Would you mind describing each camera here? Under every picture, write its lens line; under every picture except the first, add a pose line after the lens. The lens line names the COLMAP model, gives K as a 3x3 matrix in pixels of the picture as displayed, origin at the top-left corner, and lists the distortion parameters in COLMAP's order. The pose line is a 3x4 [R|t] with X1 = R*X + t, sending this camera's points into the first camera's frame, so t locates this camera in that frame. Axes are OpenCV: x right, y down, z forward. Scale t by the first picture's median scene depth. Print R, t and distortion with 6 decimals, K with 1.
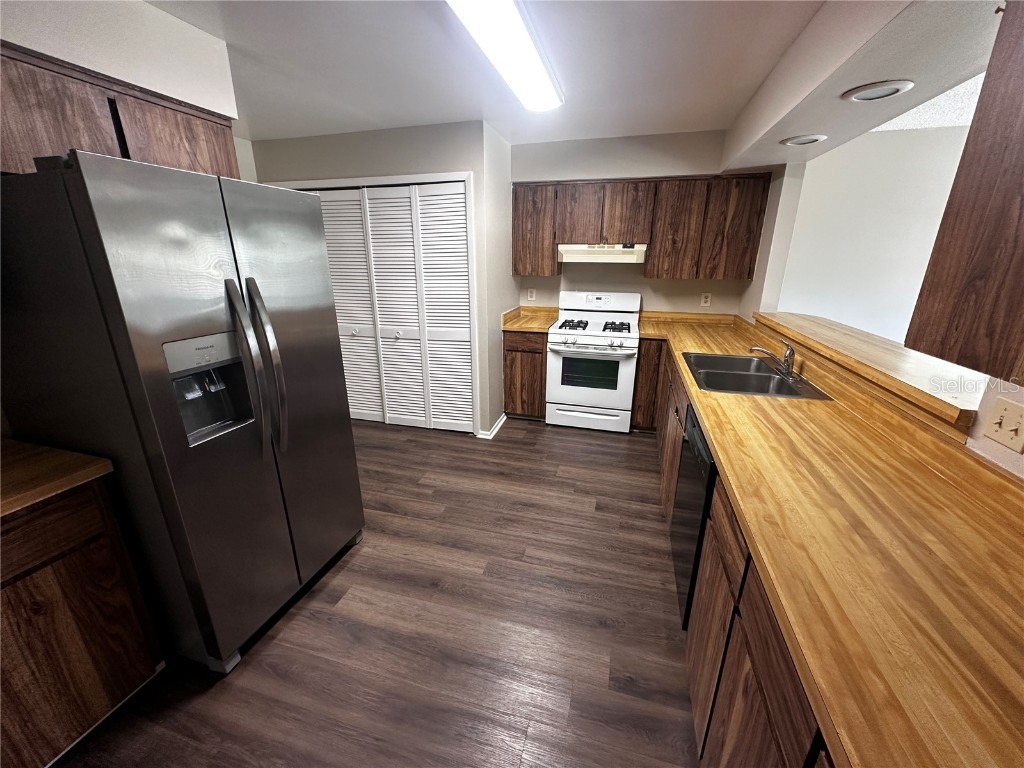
lens RADIAL K [[406.2, 0, 512.0], [0, 406.2, 384.0], [0, 0, 1]] dist [-0.009371, -0.000158]
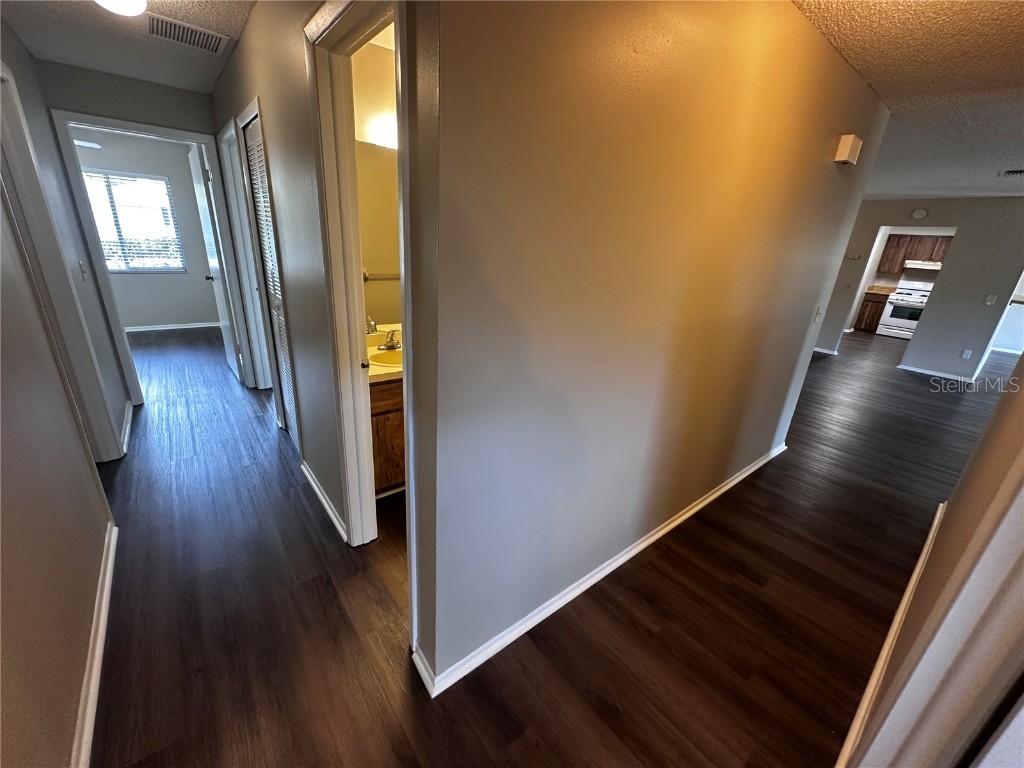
lens RADIAL K [[406.2, 0, 512.0], [0, 406.2, 384.0], [0, 0, 1]] dist [-0.009371, -0.000158]
pose [[0.816387, 0.242277, -0.524227, -0.361090], [-0.232063, 0.968858, 0.086373, 0.699533], [0.528828, 0.051140, 0.847187, -2.202393]]
